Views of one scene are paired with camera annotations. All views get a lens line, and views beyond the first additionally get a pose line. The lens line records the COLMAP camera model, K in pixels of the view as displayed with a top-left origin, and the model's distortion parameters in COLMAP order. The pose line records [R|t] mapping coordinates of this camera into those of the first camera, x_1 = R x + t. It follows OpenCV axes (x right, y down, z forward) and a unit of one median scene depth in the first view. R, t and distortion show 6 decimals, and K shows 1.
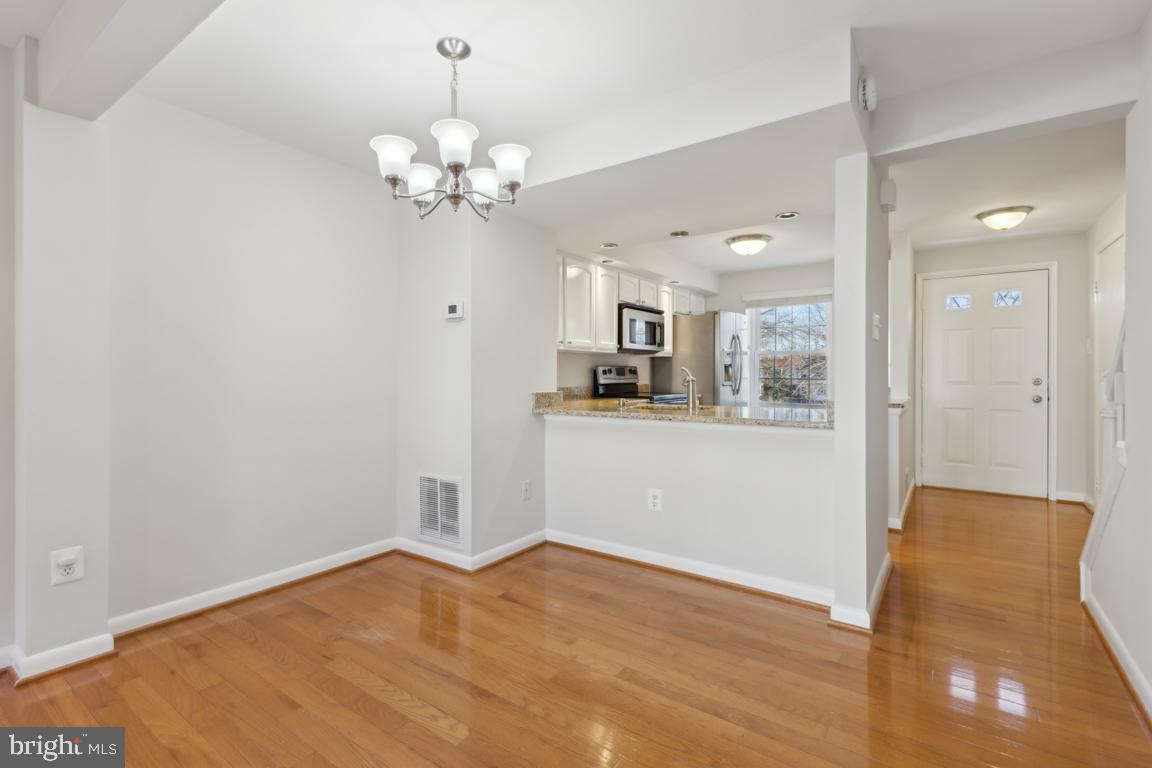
lens RADIAL K [[529.8, 0, 572.7], [0, 529.8, 377.1], [0, 0, 1]] dist [0.001857, -0.000026]
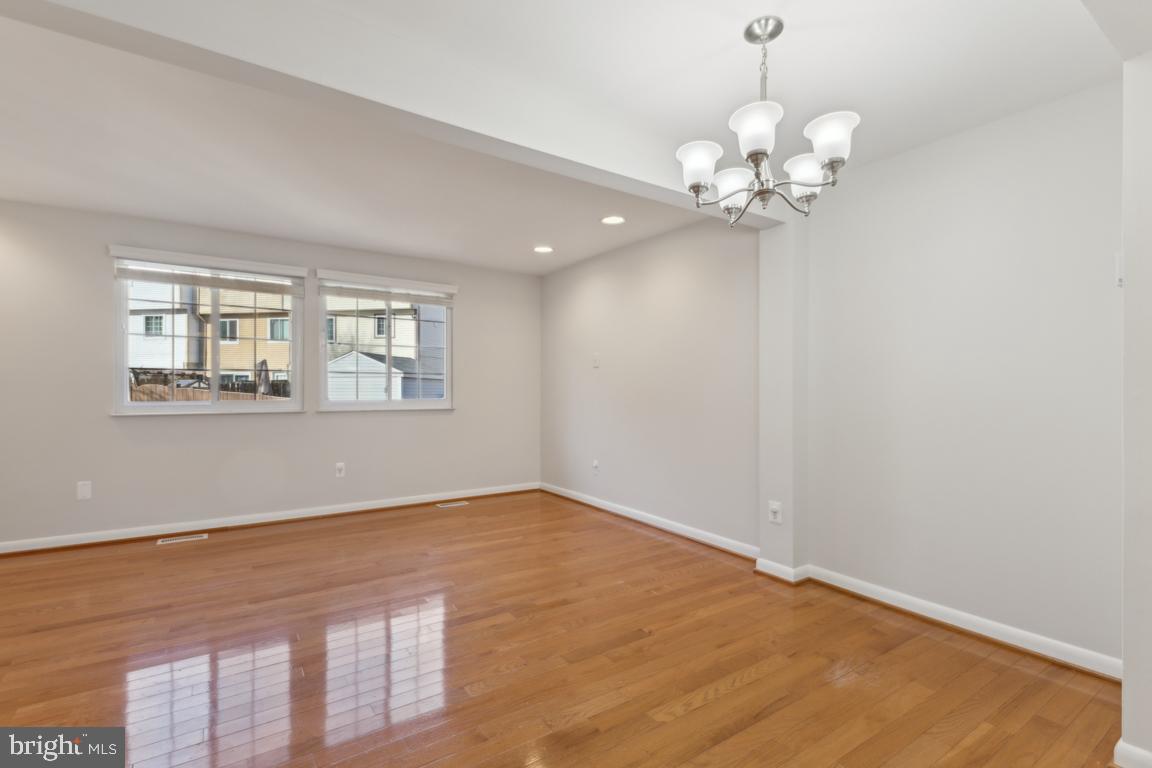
lens RADIAL K [[529.2, 0, 577.9], [0, 529.2, 397.7], [0, 0, 1]] dist [0.021294, 0.000040]
pose [[-0.354976, 0.011376, -0.934806, 0.532907], [-0.002983, 0.999907, 0.013301, -0.002469], [0.934871, 0.007510, -0.354909, 0.745968]]
